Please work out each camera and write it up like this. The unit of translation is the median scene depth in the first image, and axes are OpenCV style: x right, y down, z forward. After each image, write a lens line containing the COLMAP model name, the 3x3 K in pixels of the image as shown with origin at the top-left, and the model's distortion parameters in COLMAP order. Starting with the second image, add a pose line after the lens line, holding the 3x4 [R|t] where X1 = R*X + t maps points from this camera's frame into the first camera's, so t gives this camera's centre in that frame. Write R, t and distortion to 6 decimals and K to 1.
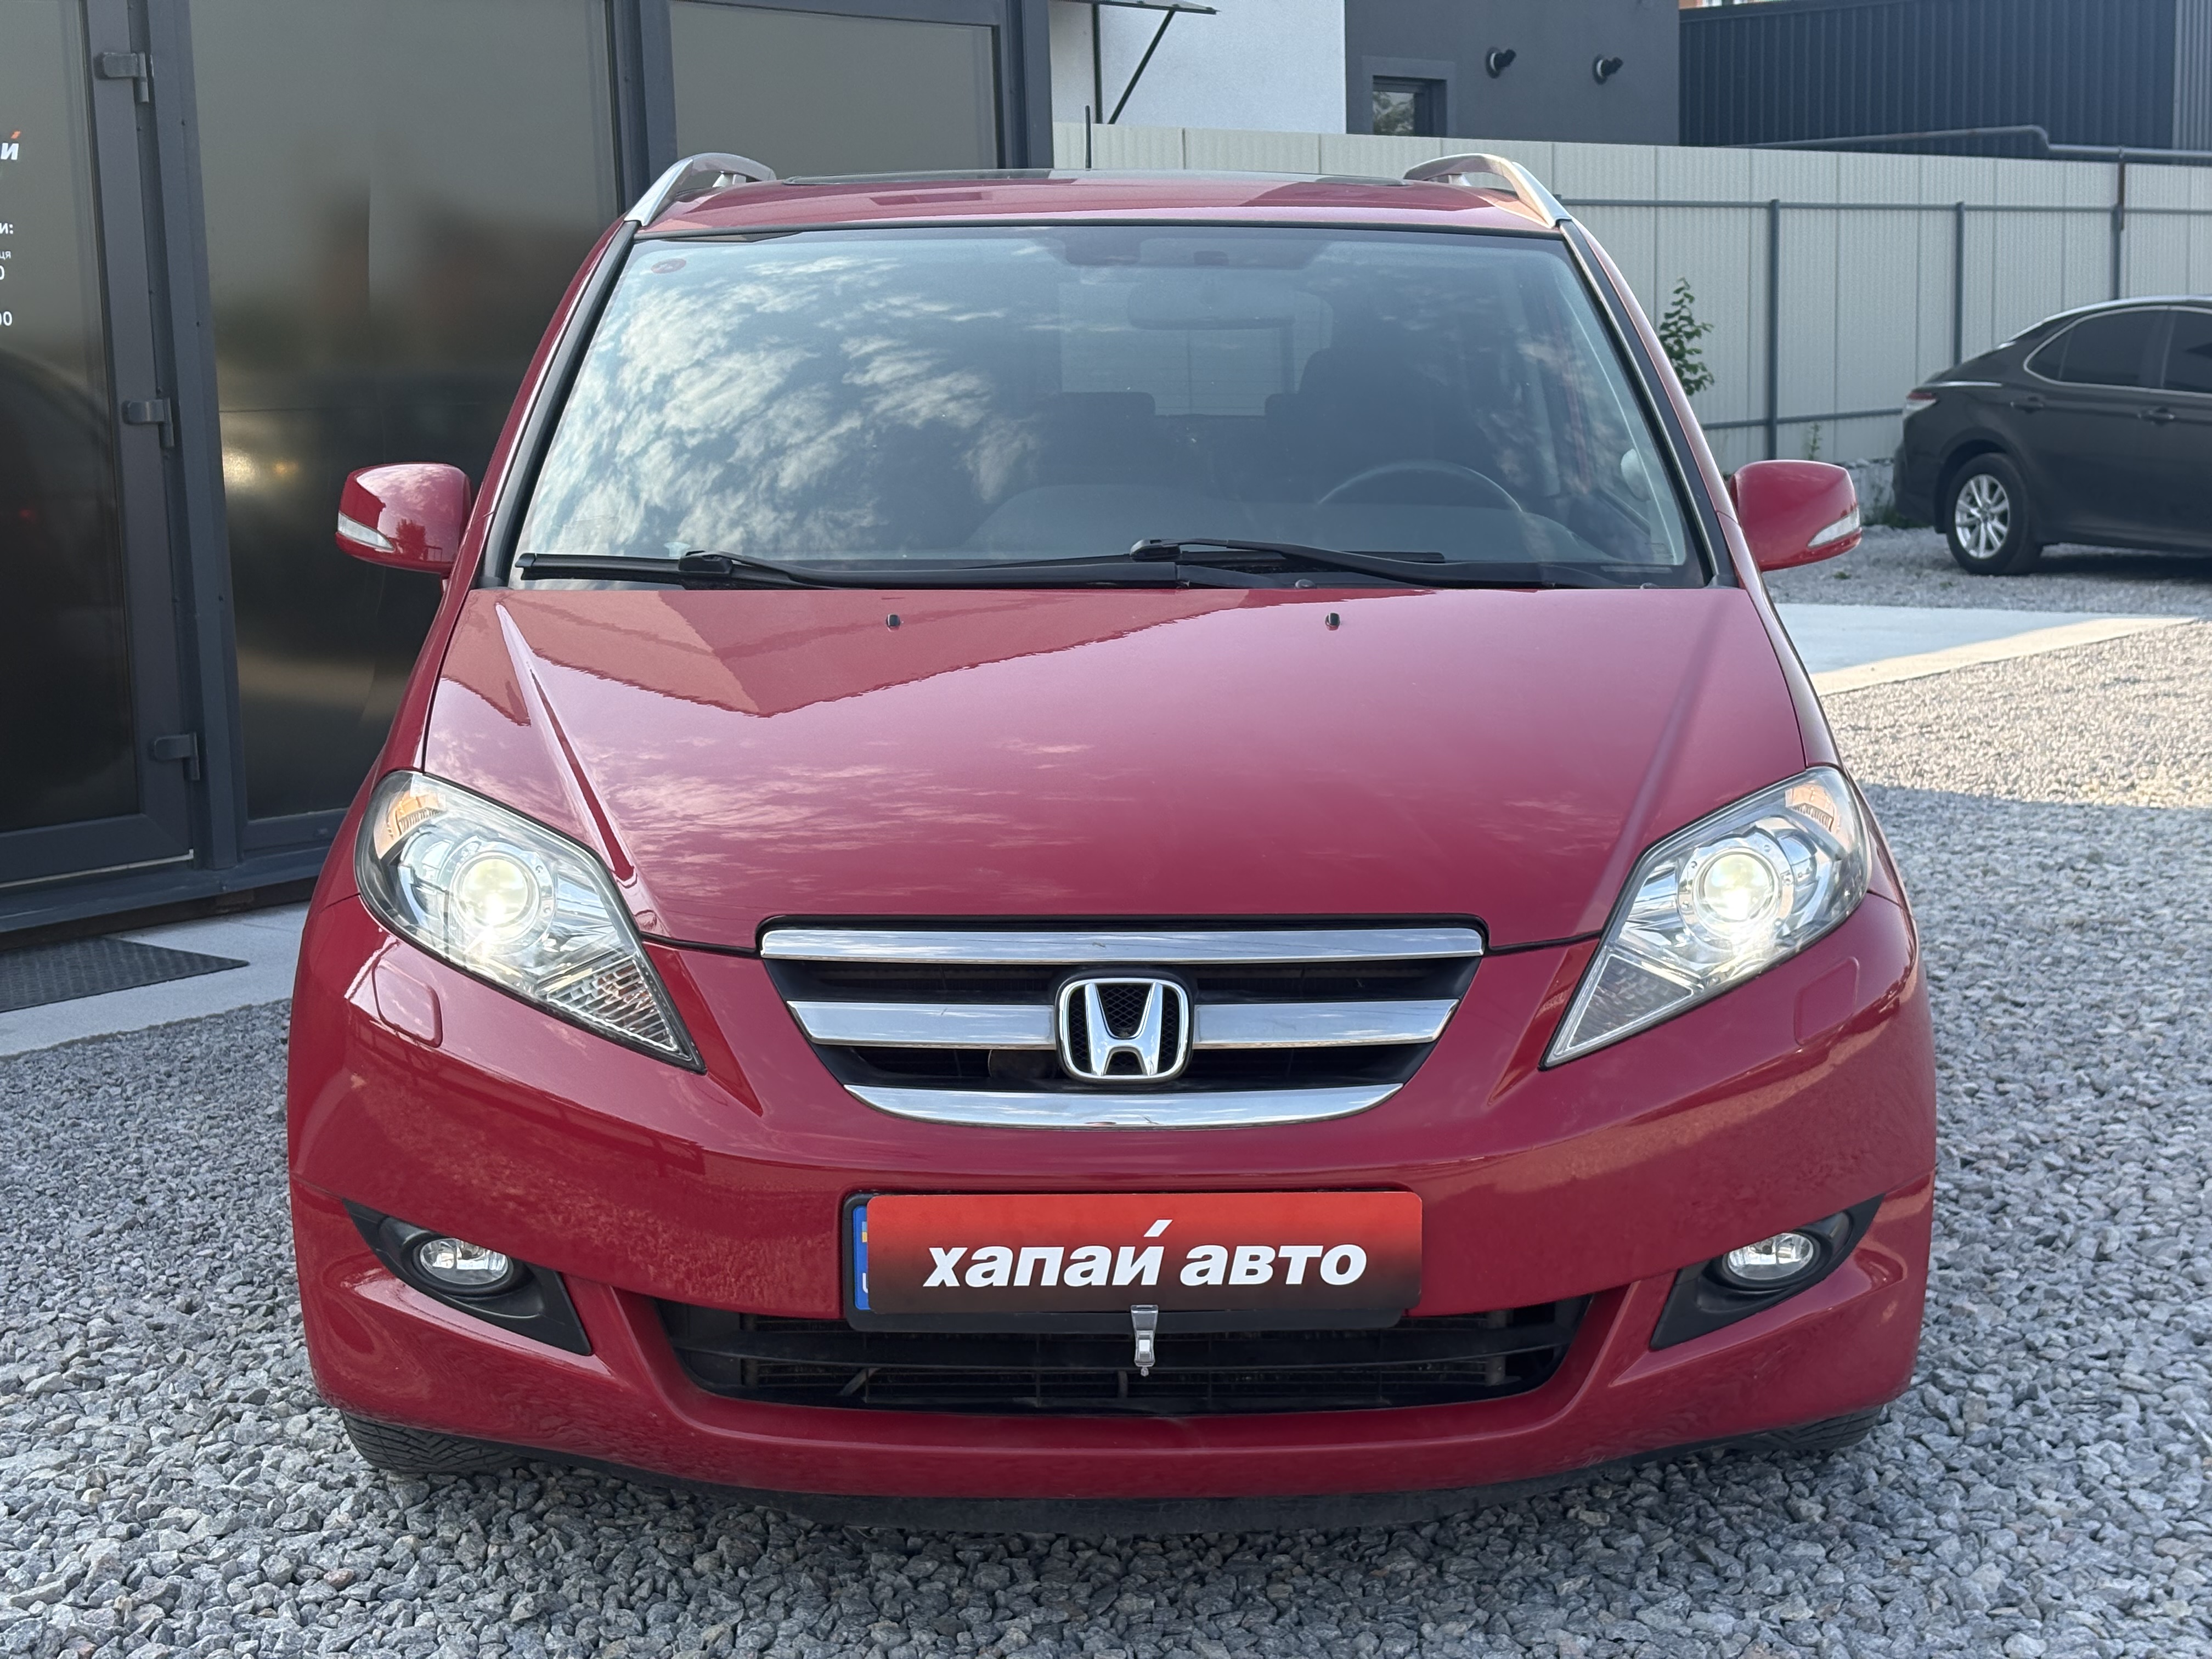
lens RADIAL K [[3338.1, 0, 1106.0], [0, 3338.1, 829.5], [0, 0, 1]] dist [0.048003, 0.052185]
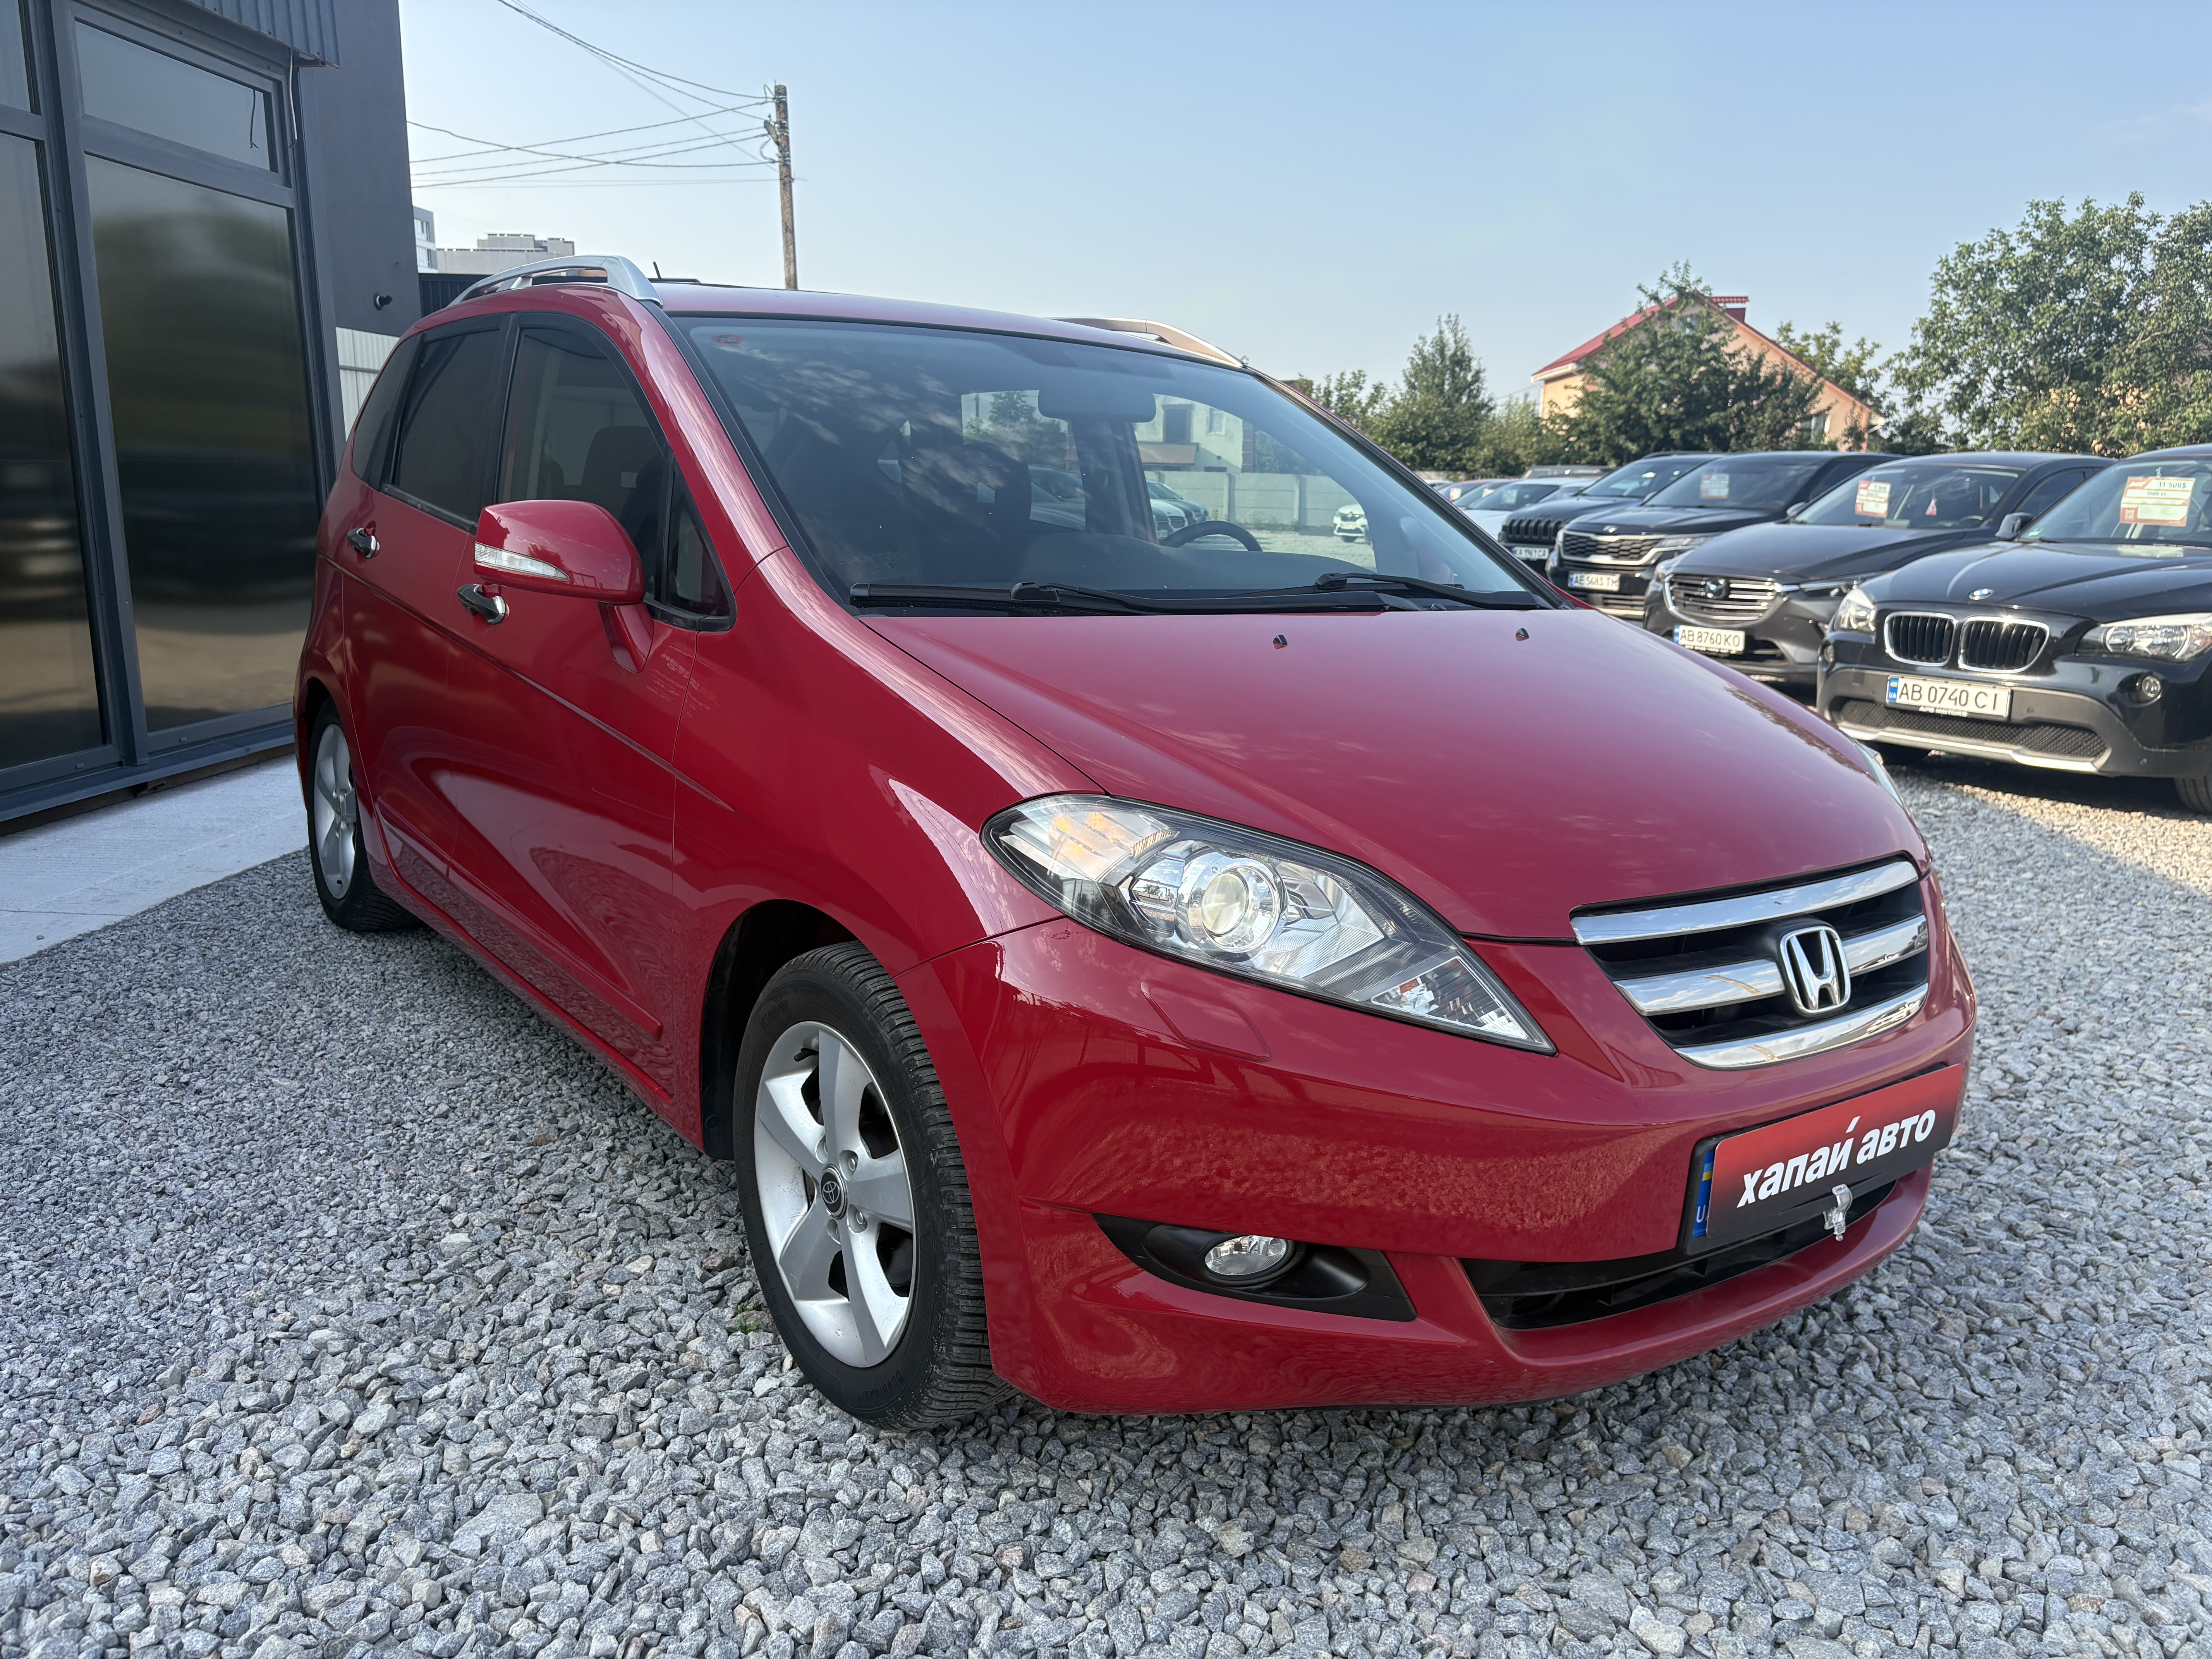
lens RADIAL K [[1688.6, 0, 1106.0], [0, 1688.6, 829.5], [0, 0, 1]] dist [0.007338, 0.001981]
pose [[0.813905, -0.079481, 0.575535, -0.566669], [0.045177, 0.996257, 0.073694, -0.050374], [-0.579239, -0.033979, 0.814450, 0.643594]]
